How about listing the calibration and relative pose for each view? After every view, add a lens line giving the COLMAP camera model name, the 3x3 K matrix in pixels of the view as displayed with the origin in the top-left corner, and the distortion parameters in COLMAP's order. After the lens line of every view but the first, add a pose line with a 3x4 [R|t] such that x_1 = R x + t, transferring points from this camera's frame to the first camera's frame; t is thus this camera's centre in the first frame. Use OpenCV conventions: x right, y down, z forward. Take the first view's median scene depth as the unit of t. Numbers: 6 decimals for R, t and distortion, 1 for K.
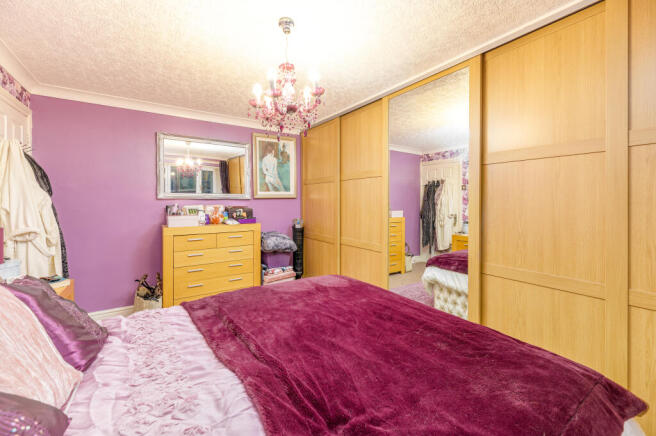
lens RADIAL K [[267.3, 0, 329.2], [0, 267.3, 204.2], [0, 0, 1]] dist [0.000808, 0.000079]
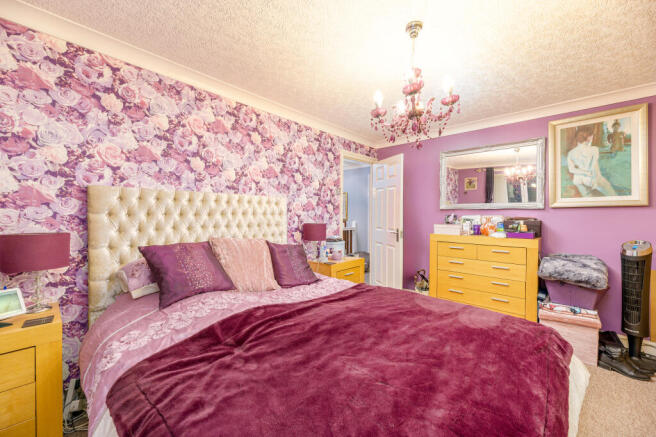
lens RADIAL K [[264.7, 0, 328.0], [0, 264.7, 218.5], [0, 0, 1]] dist [0.000191, -0.000031]
pose [[0.223715, 0.022288, -0.974400, 0.334032], [-0.010409, 0.999736, 0.020477, 0.000567], [0.974599, 0.005562, 0.223888, 0.224267]]
